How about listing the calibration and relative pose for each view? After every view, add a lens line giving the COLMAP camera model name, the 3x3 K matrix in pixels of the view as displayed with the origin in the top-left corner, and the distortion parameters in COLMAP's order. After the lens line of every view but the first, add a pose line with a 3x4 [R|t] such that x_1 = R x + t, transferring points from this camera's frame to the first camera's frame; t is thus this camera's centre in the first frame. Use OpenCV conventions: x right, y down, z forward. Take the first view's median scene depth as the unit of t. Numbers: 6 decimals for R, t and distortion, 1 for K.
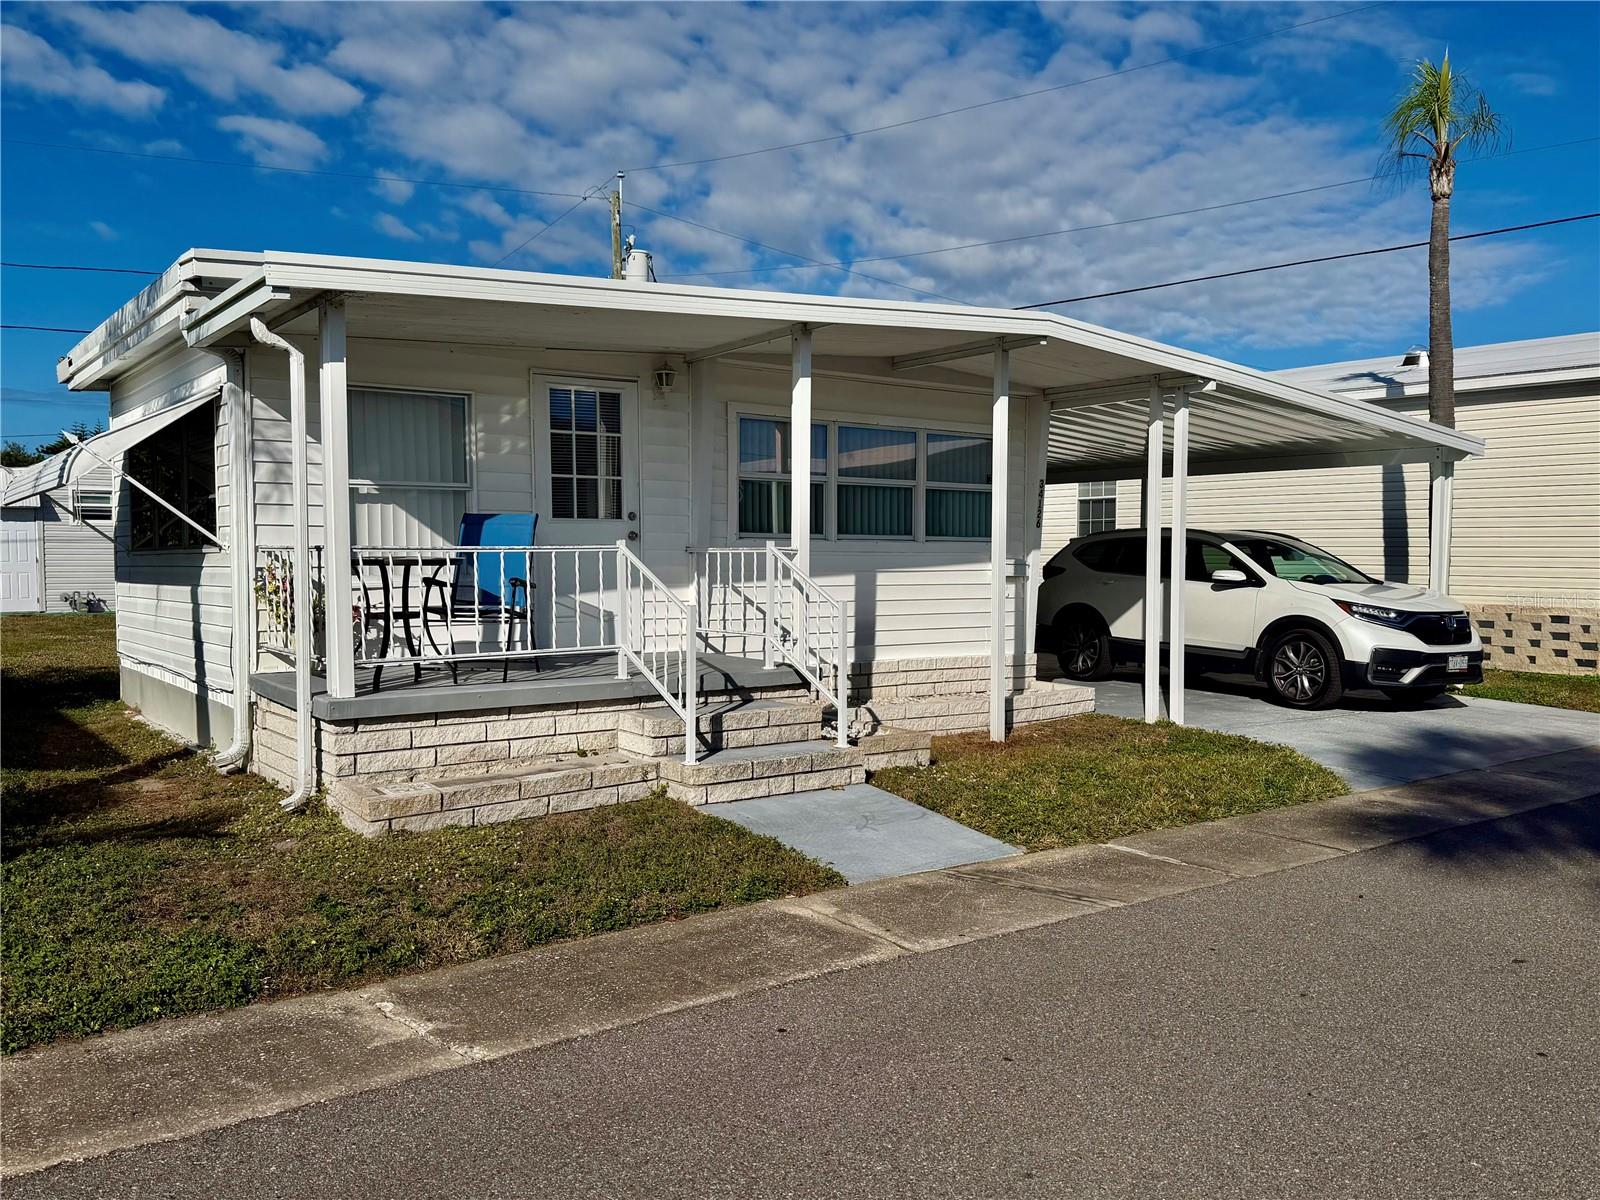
lens RADIAL K [[1300.7, 0, 799.7], [0, 1300.7, 604.6], [0, 0, 1]] dist [0.059603, 0.001174]
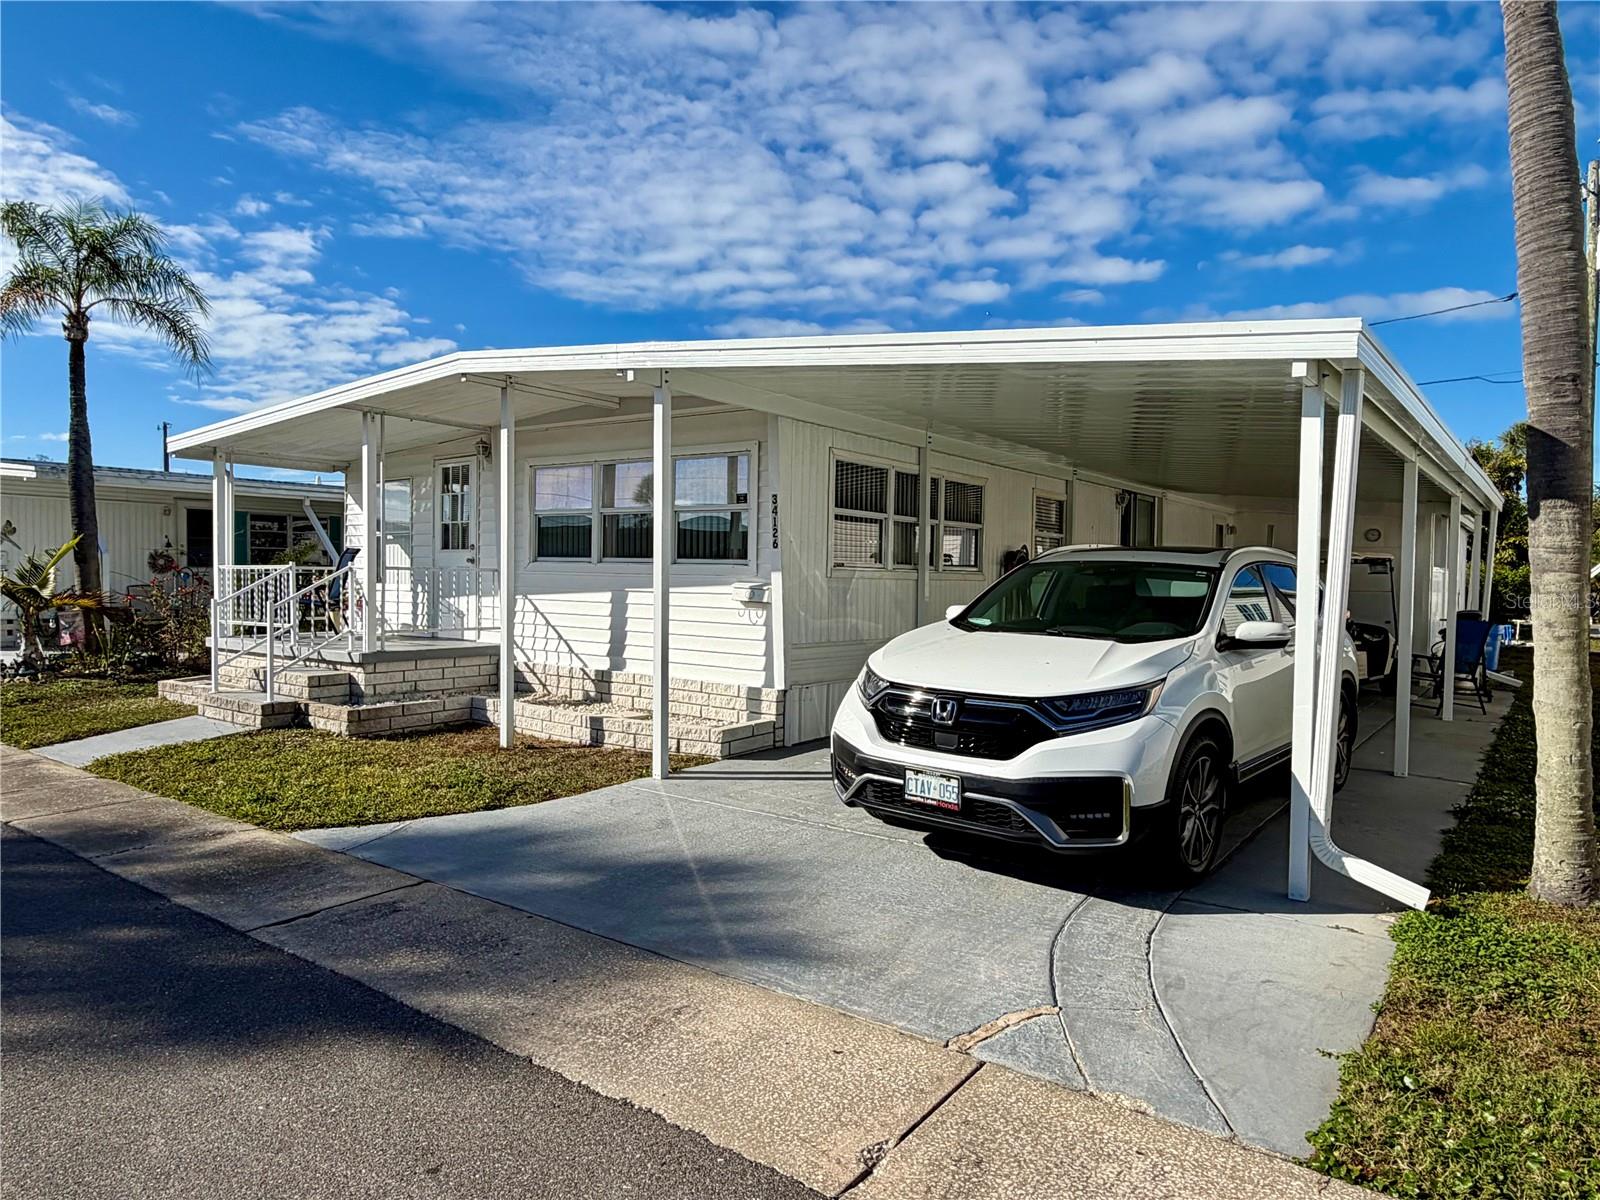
lens RADIAL K [[1027.2, 0, 799.5], [0, 1027.2, 604.1], [0, 0, 1]] dist [-0.000758, 0.000021]
pose [[0.280879, 0.029173, -0.959300, 0.986447], [-0.057145, 0.998273, 0.013626, -0.036140], [0.958040, 0.050992, 0.282061, 0.929654]]
